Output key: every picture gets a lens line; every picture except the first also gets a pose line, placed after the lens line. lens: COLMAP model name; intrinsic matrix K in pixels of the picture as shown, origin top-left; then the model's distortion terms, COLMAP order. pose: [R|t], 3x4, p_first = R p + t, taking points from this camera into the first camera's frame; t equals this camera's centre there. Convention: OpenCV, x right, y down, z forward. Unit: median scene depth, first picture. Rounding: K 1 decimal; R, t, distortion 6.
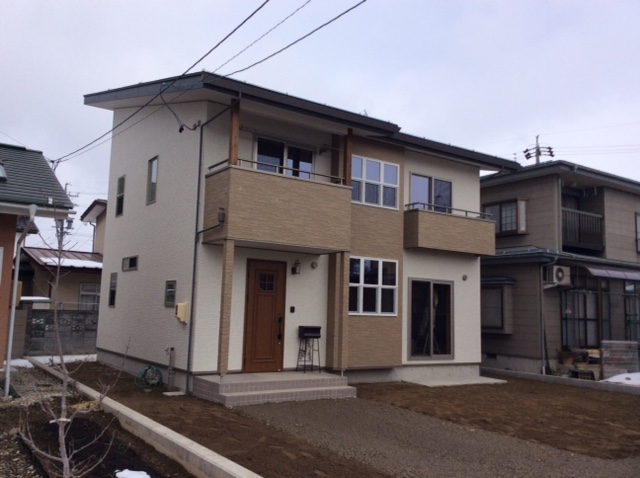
lens RADIAL K [[587.8, 0, 332.9], [0, 587.8, 237.2], [0, 0, 1]] dist [0.129852, -0.281802]
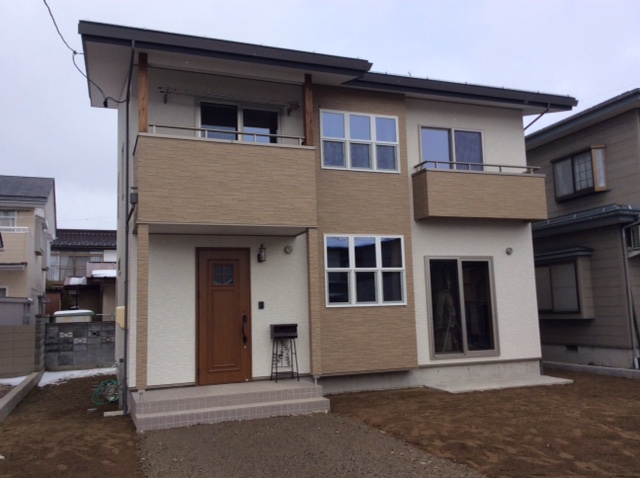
lens RADIAL K [[587.8, 0, 332.9], [0, 587.8, 237.2], [0, 0, 1]] dist [0.129852, -0.281802]
pose [[0.969079, -0.091532, -0.229146, 0.204935], [0.091763, 0.995734, -0.009669, 0.041589], [0.229053, -0.011657, 0.973344, 0.205832]]
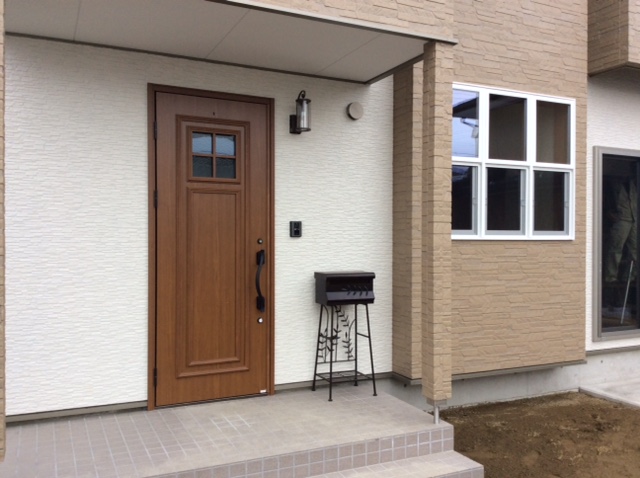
lens RADIAL K [[576.8, 0, 320.0], [0, 576.8, 239.0], [0, 0, 1]] dist [0.151367, -0.267645]
pose [[0.984566, -0.024485, -0.173290, 0.008946], [0.046330, 0.991304, 0.123167, 0.077114], [0.168767, -0.129295, 0.977139, 0.588206]]
